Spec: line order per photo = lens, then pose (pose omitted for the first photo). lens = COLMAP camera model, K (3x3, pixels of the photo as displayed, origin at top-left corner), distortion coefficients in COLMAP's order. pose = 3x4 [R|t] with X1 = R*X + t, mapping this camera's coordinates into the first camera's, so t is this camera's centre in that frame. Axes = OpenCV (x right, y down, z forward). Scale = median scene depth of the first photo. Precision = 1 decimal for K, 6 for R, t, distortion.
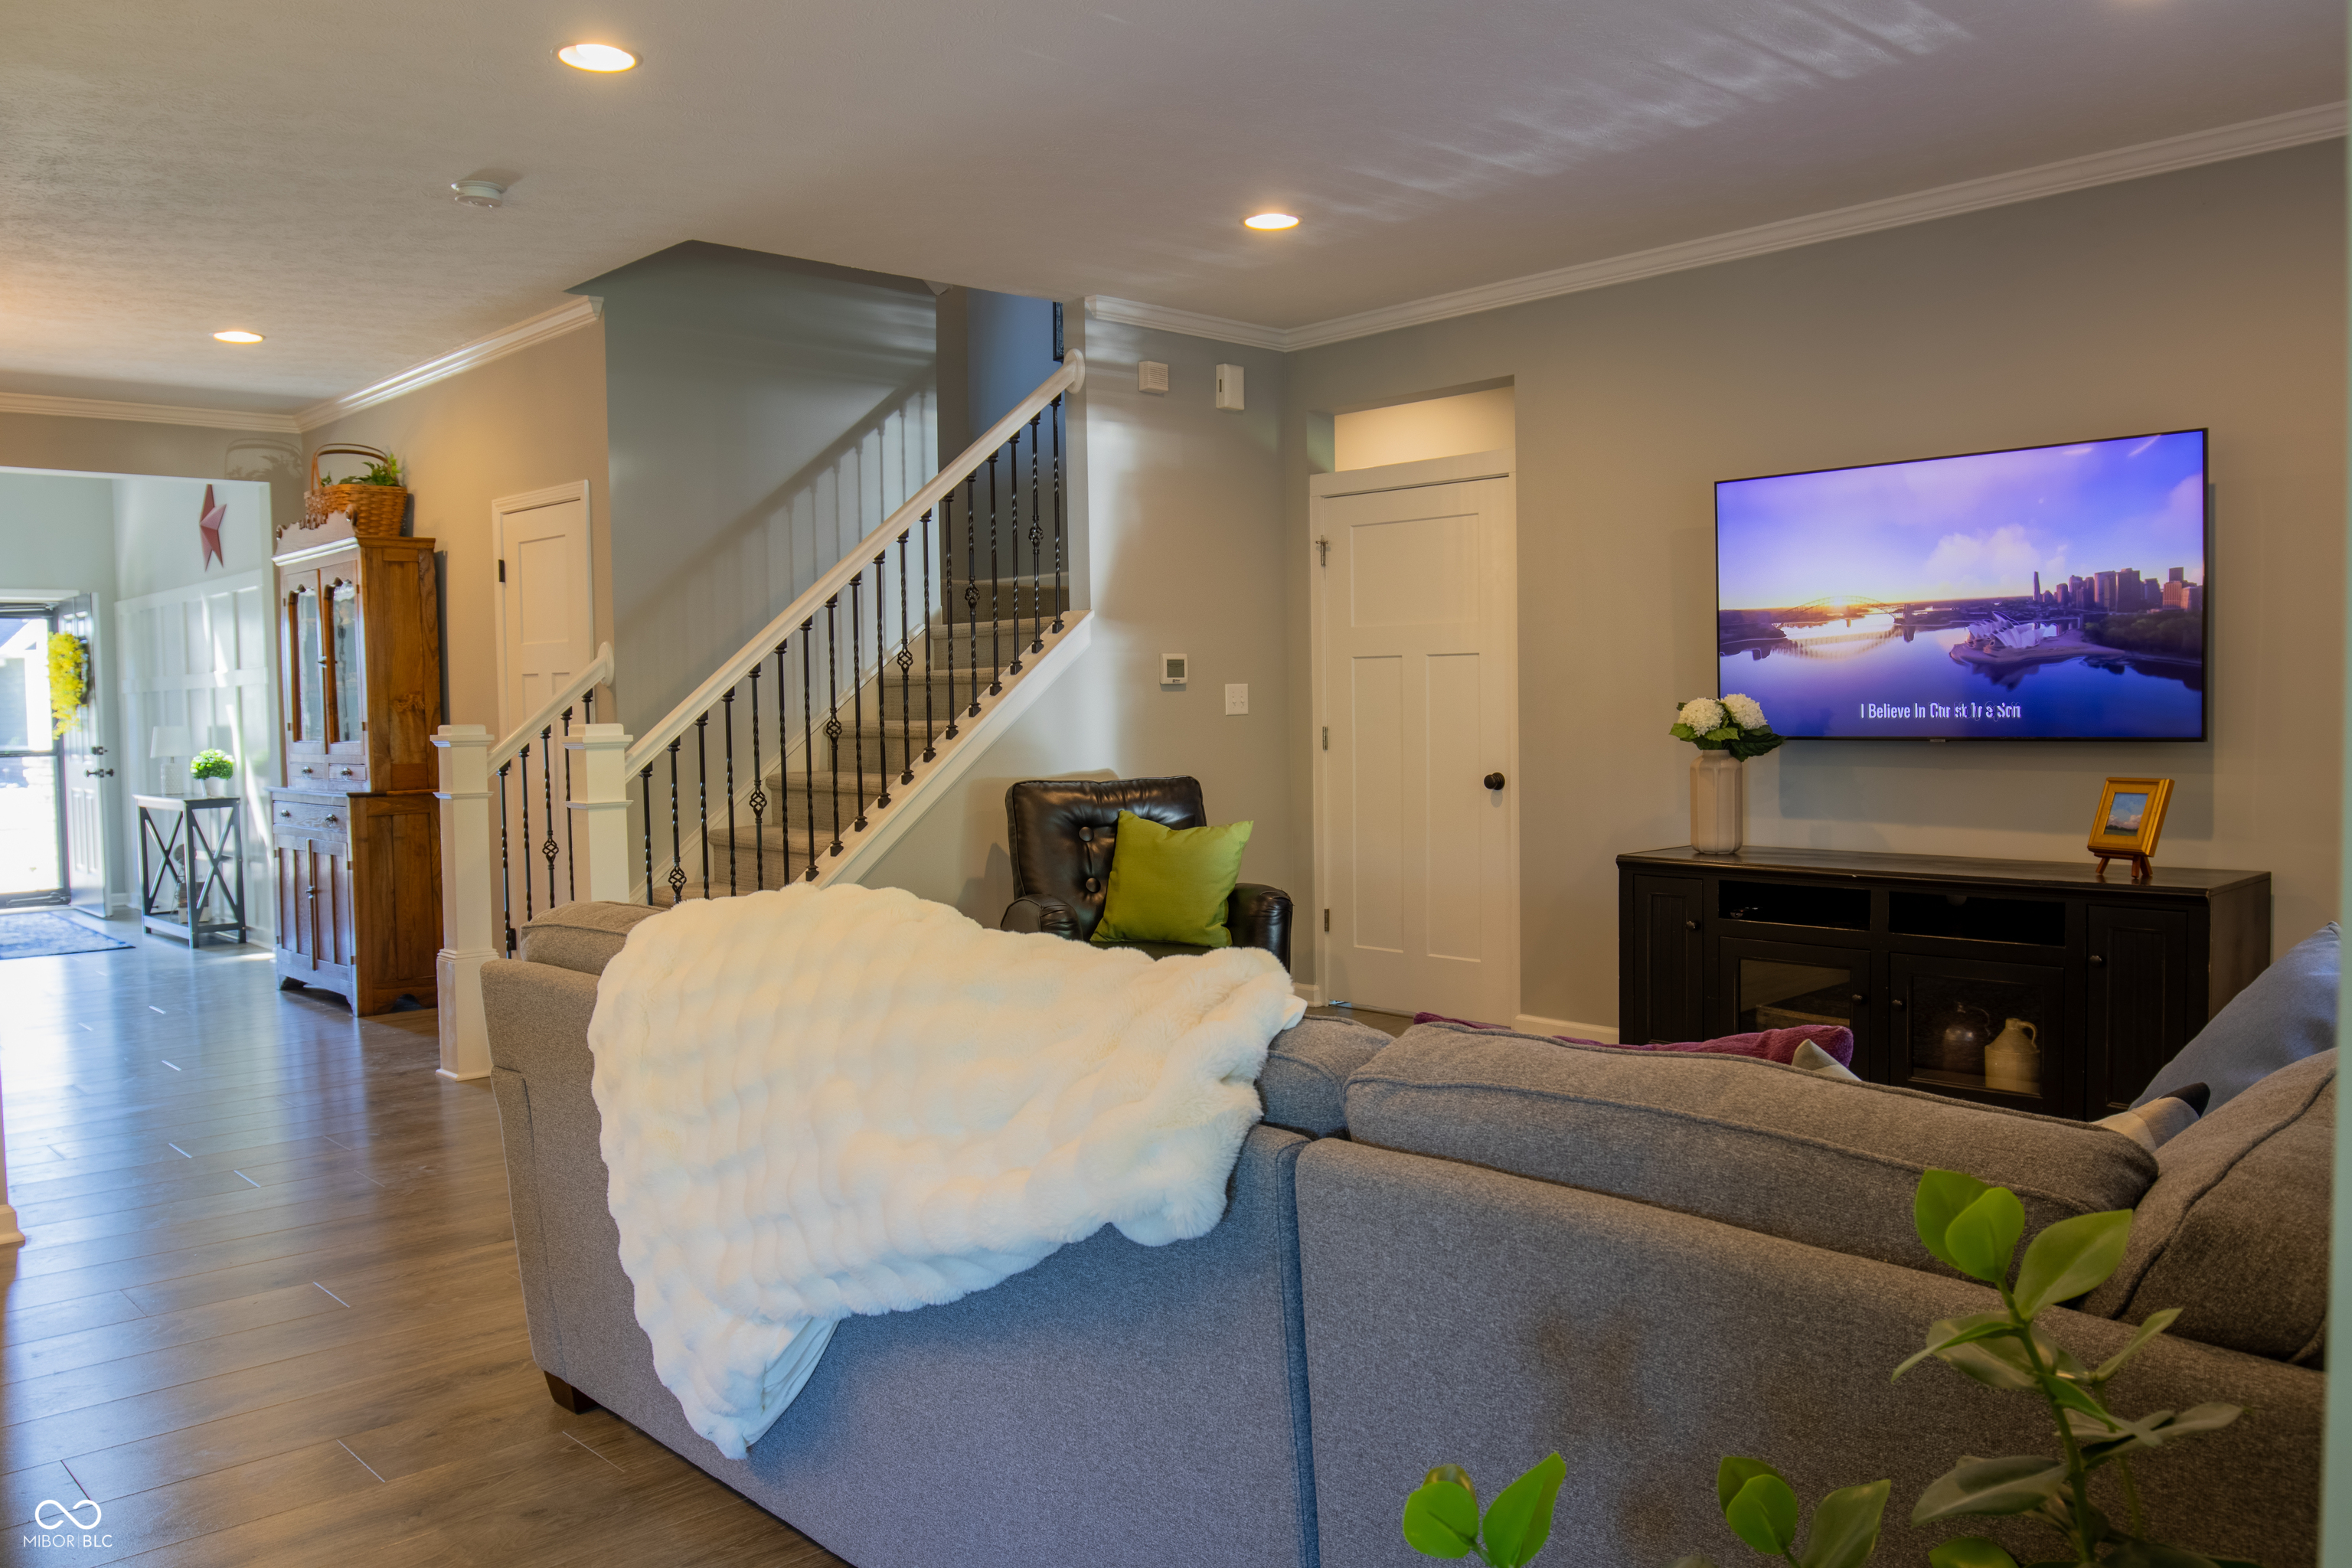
lens RADIAL K [[1809.2, 0, 1182.1], [0, 1809.2, 786.1], [0, 0, 1]] dist [-0.032331, 0.013049]
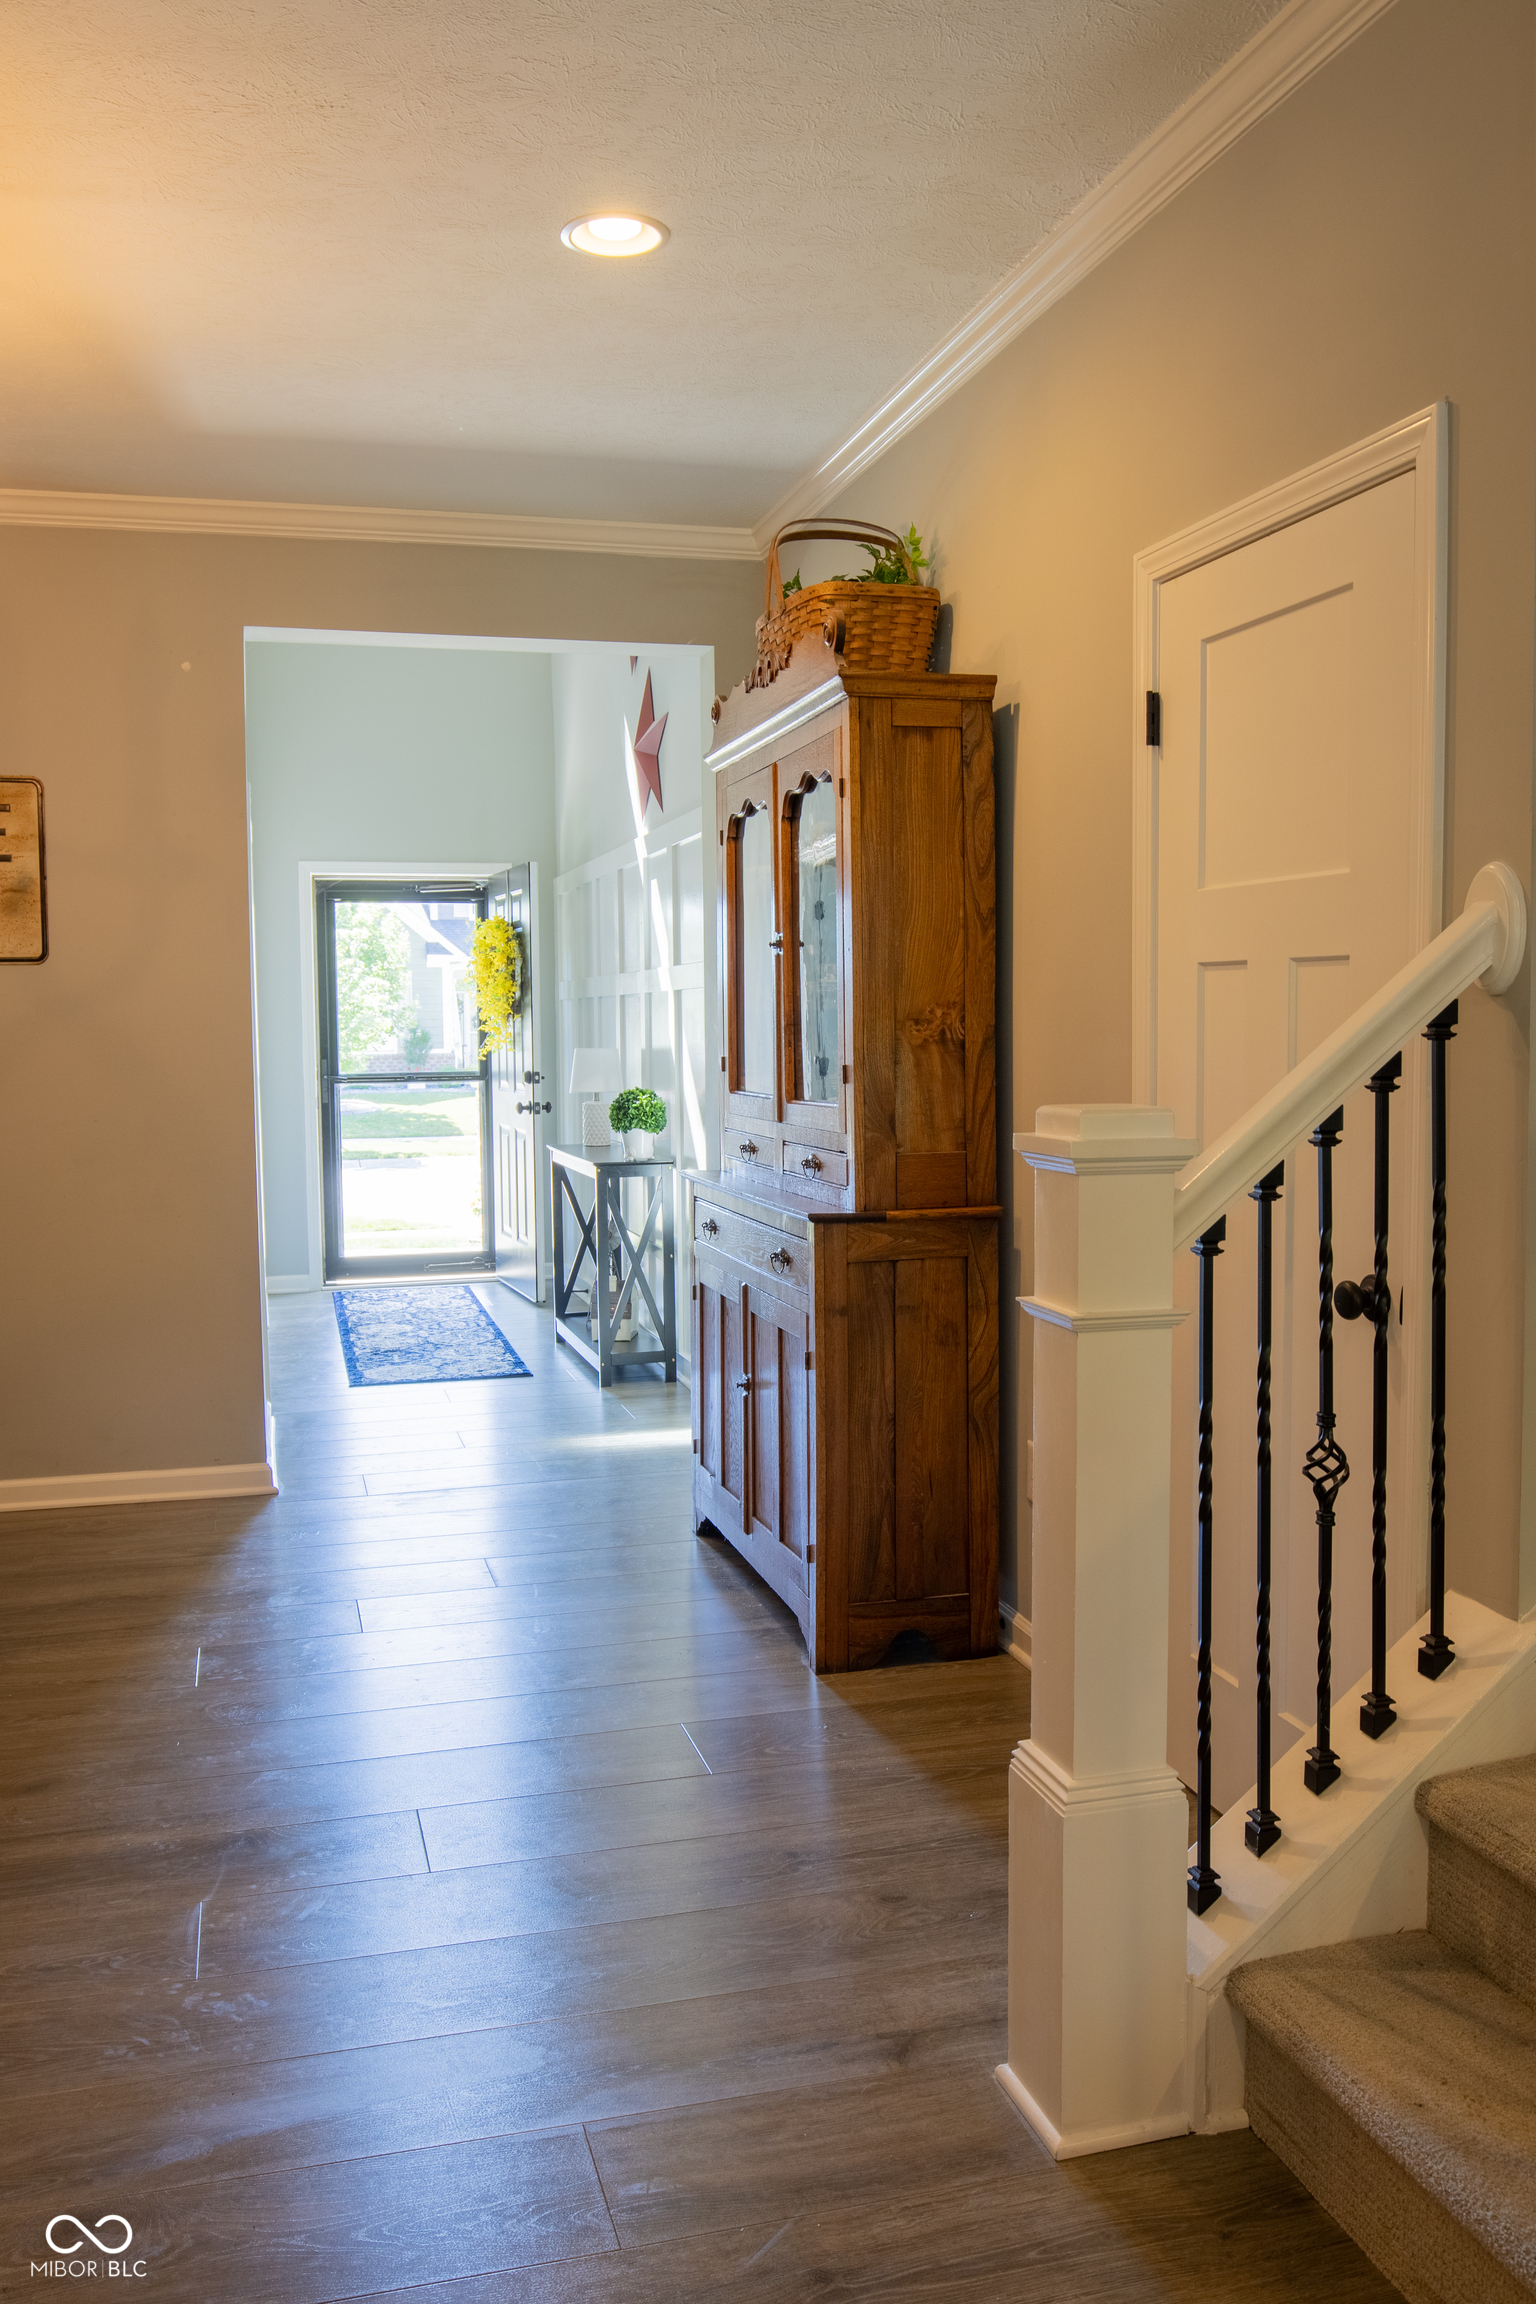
lens RADIAL K [[1862.7, 0, 767.1], [0, 1862.7, 1155.5], [0, 0, 1]] dist [-0.018410, -0.006935]
pose [[0.888733, 0.041655, -0.456529, -0.257594], [-0.026672, 0.998875, 0.039217, -0.032028], [0.457648, -0.022677, 0.888844, 0.574255]]
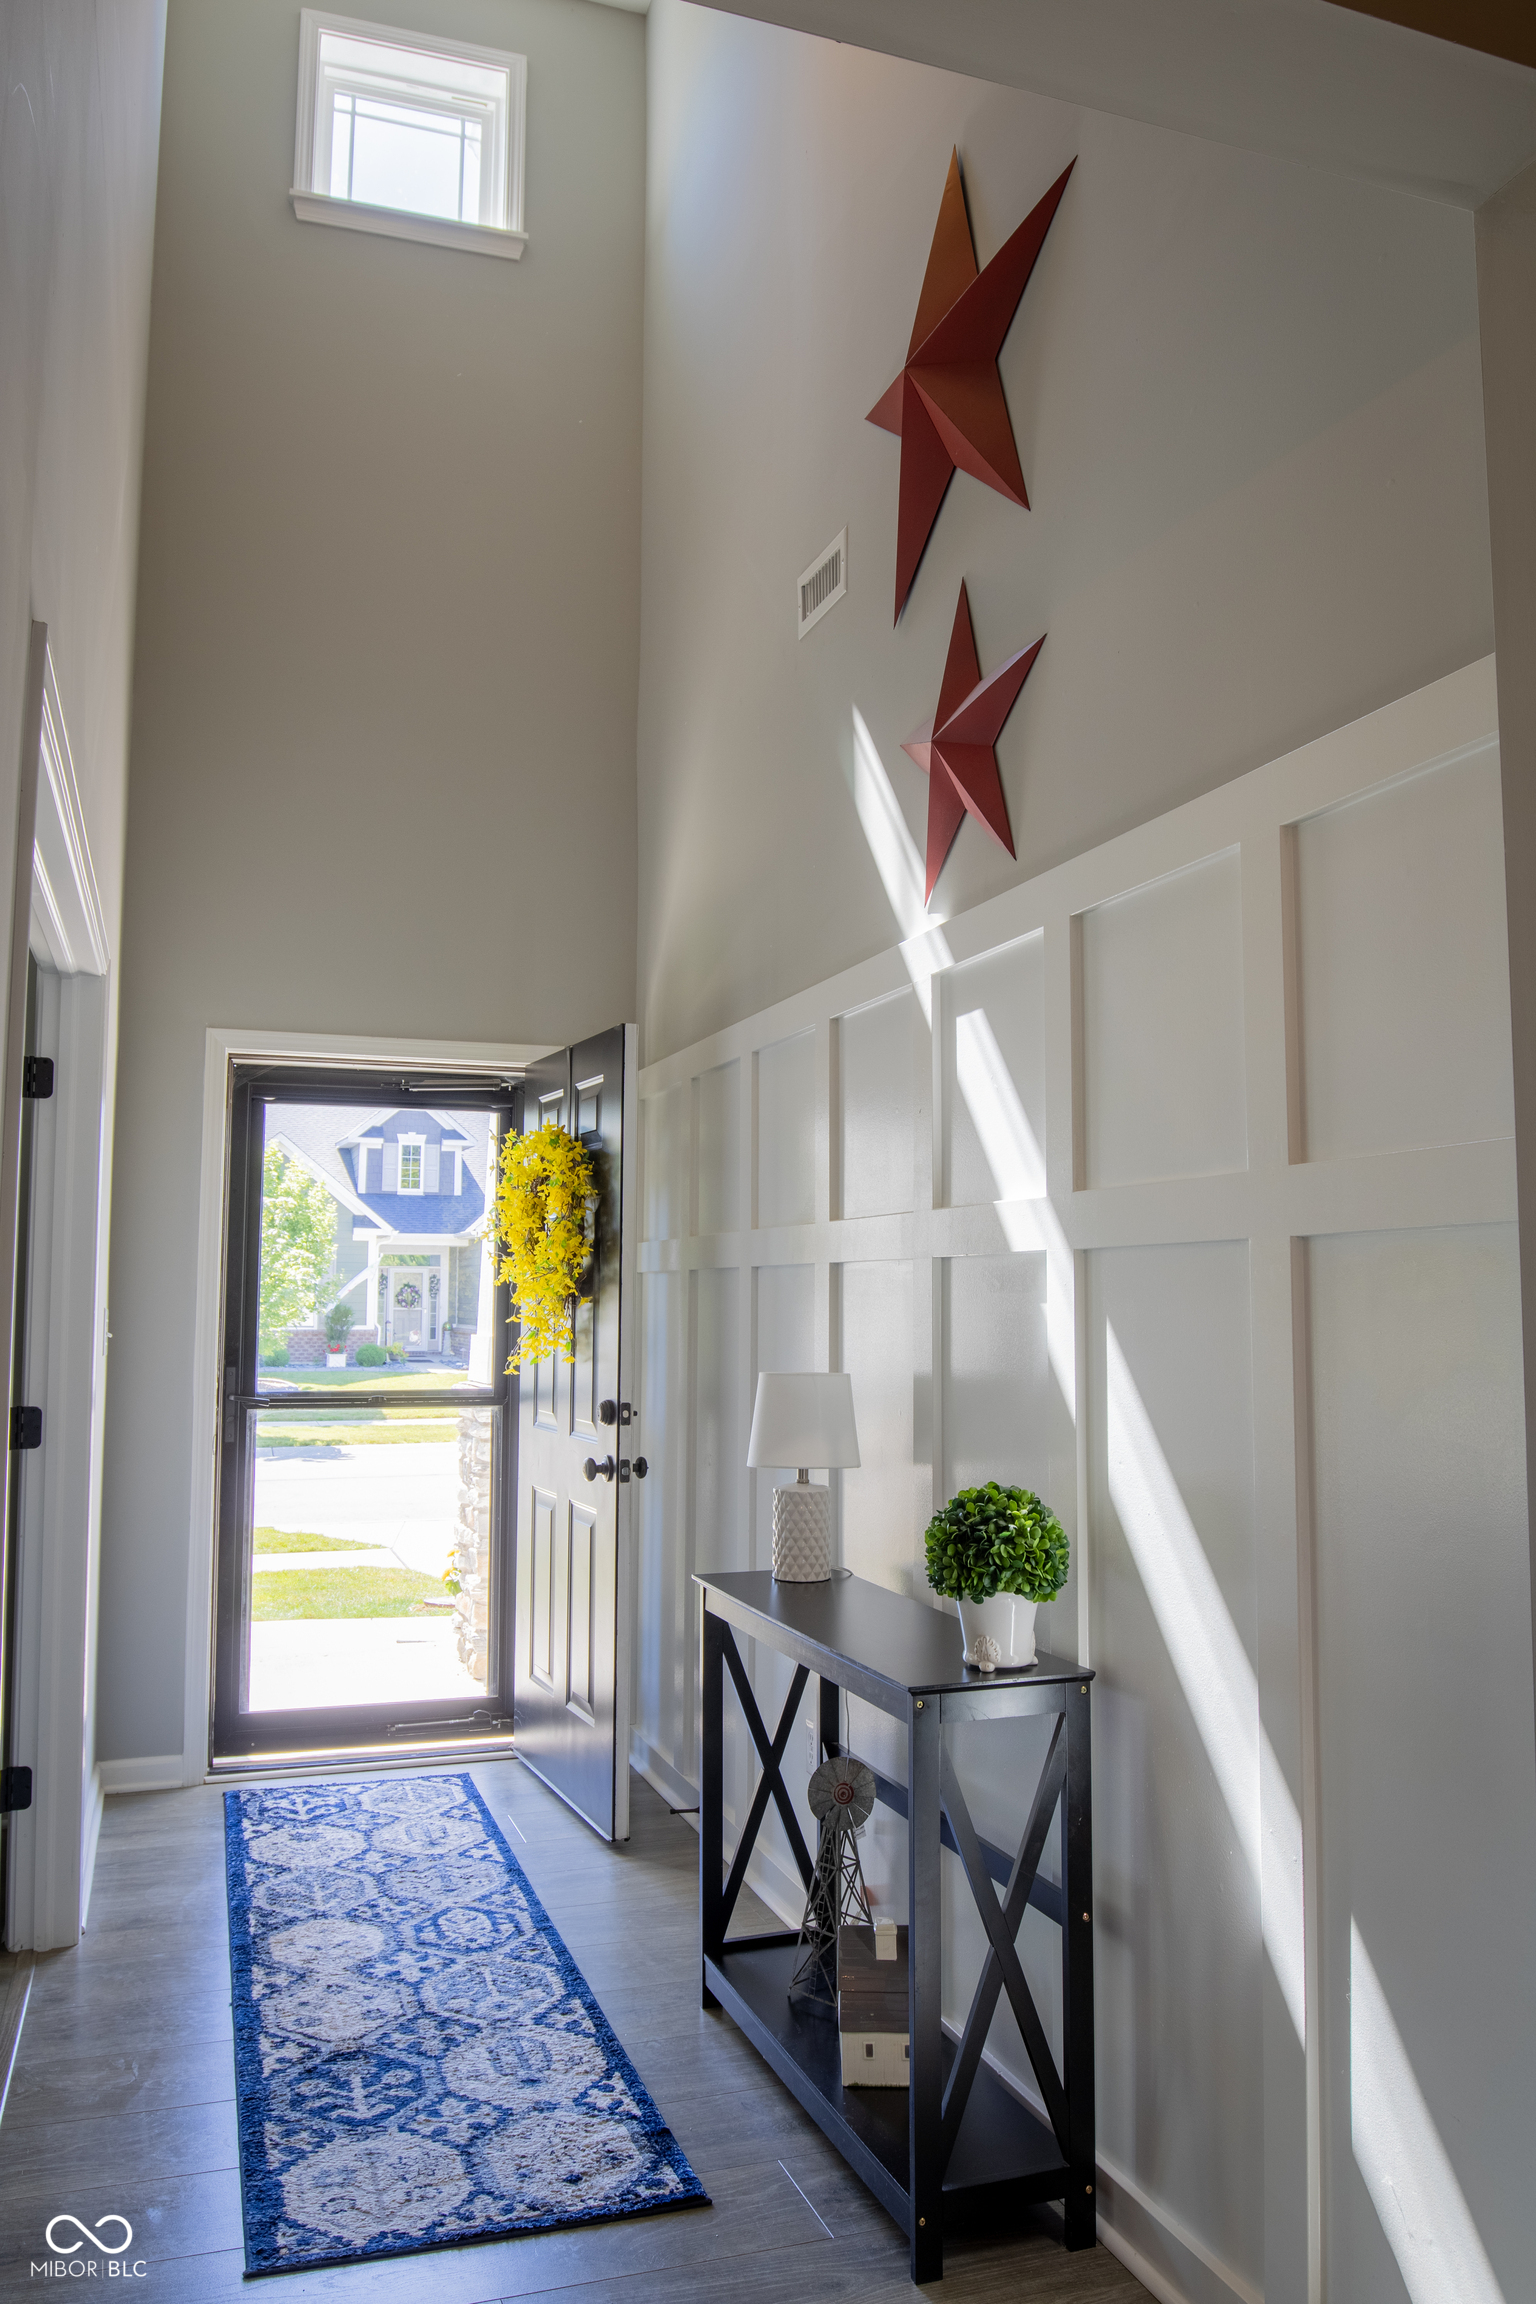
lens RADIAL K [[1700.9, 0, 758.8], [0, 1700.9, 1162.3], [0, 0, 1]] dist [-0.028569, -0.005439]
pose [[0.914786, -0.009319, -0.403831, -0.652988], [-0.041138, 0.992386, -0.116090, -0.051208], [0.401838, 0.122810, 0.907438, 1.039125]]
